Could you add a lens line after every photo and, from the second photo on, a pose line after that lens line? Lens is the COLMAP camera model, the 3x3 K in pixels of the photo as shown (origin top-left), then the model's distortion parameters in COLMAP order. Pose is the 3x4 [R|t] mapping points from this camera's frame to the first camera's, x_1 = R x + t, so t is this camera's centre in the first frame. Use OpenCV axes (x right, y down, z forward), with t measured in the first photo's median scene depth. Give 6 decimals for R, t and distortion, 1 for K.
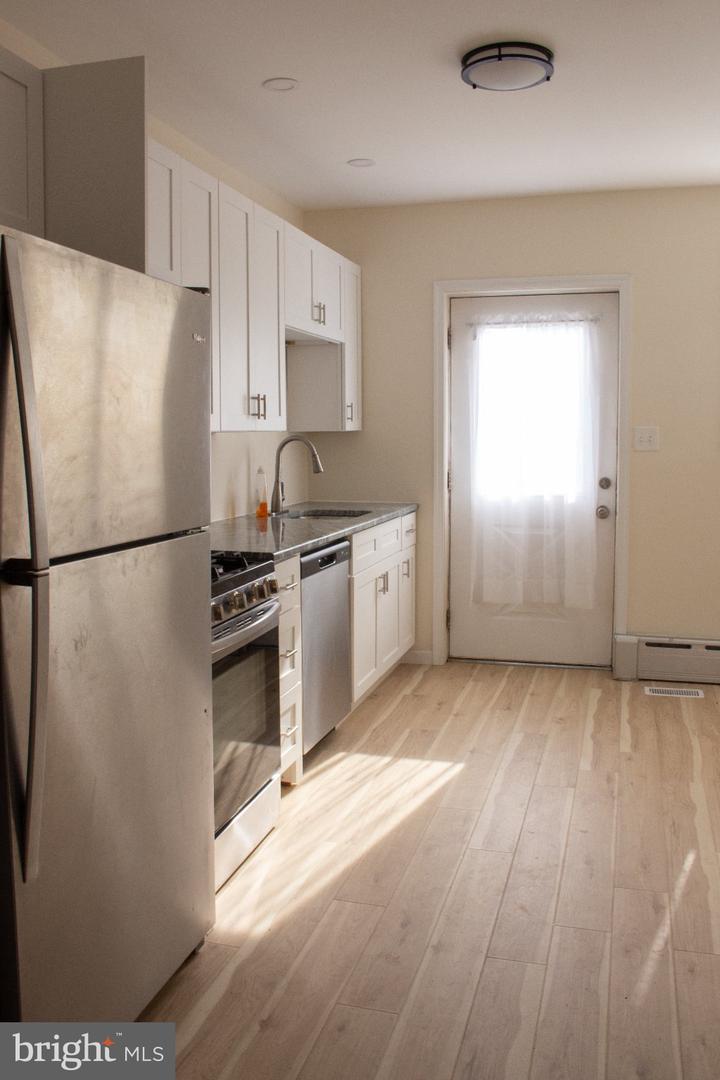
lens RADIAL K [[900.8, 0, 356.8], [0, 900.8, 538.3], [0, 0, 1]] dist [-0.166610, 0.153721]
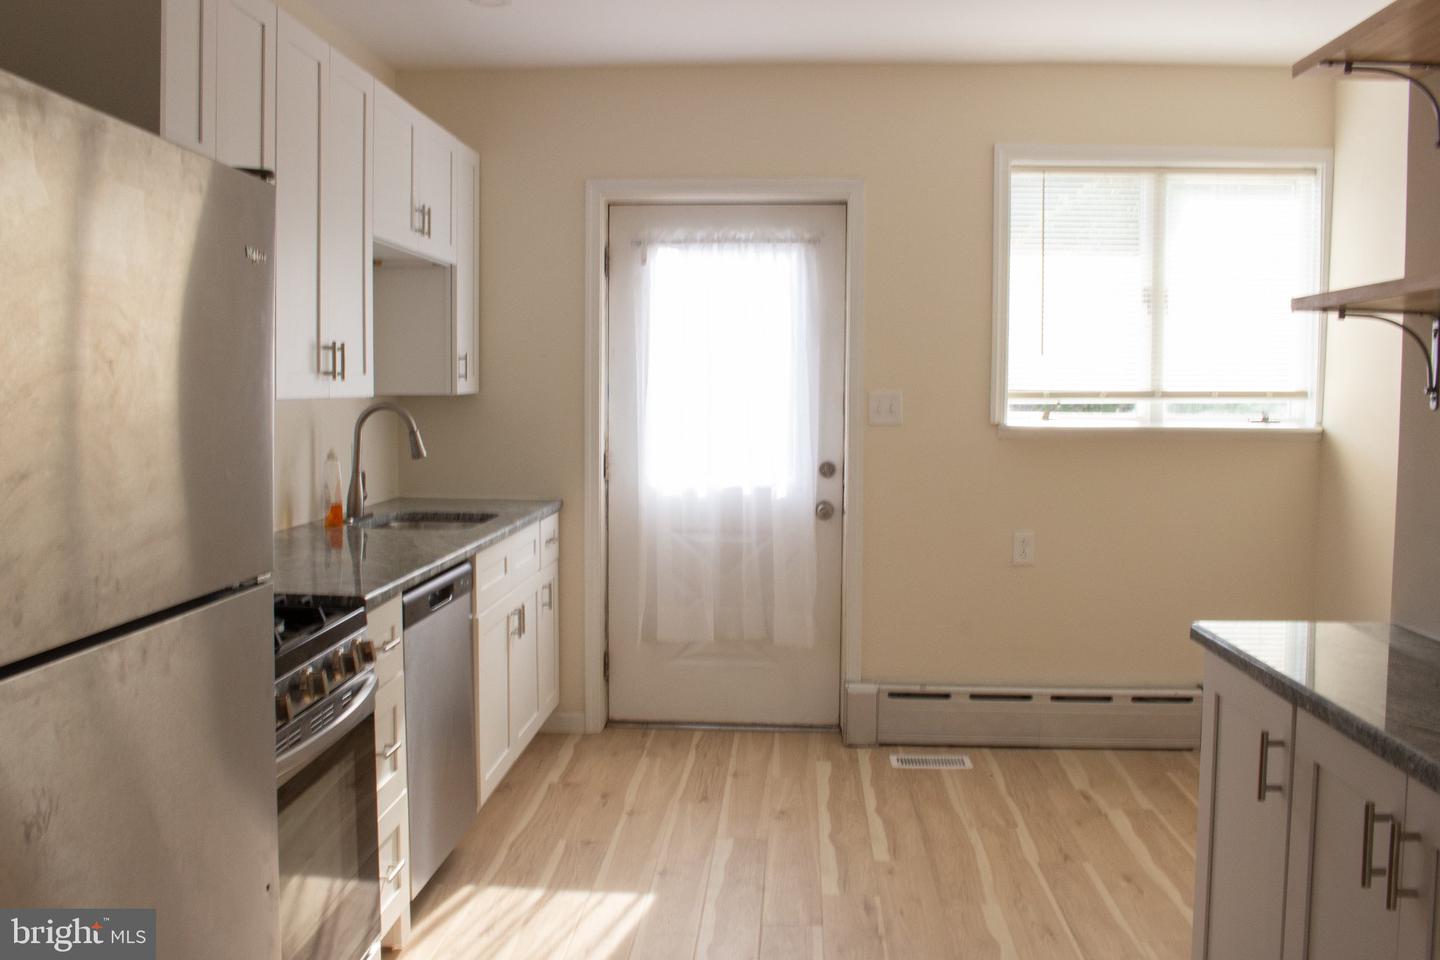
lens RADIAL K [[1209.2, 0, 709.1], [0, 1209.2, 478.6], [0, 0, 1]] dist [-0.162803, 0.122390]
pose [[0.976312, -0.004110, 0.216326, -0.026275], [0.012824, 0.999161, -0.038894, -0.021221], [-0.215985, 0.040747, 0.975546, 0.090184]]
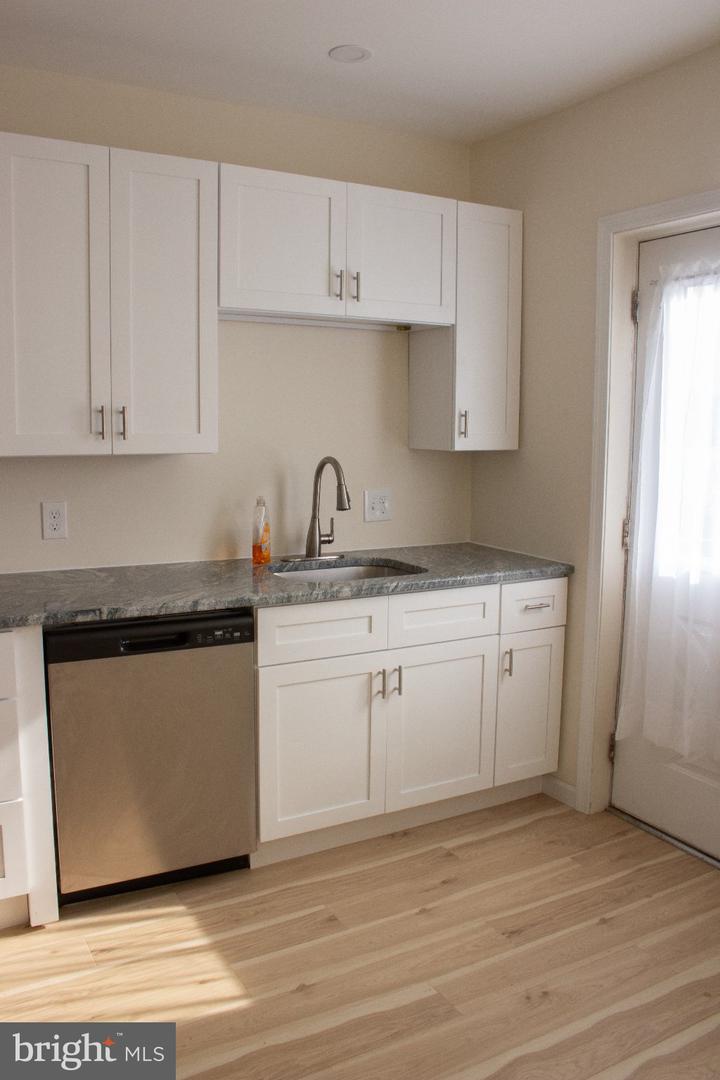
lens RADIAL K [[874.6, 0, 360.0], [0, 874.6, 540.0], [0, 0, 1]] dist [-0.173140, 0.142698]
pose [[0.727163, 0.104408, -0.678479, 0.460028], [-0.095049, 0.994159, 0.051117, -0.089891], [0.679853, 0.027318, 0.732839, 0.524195]]
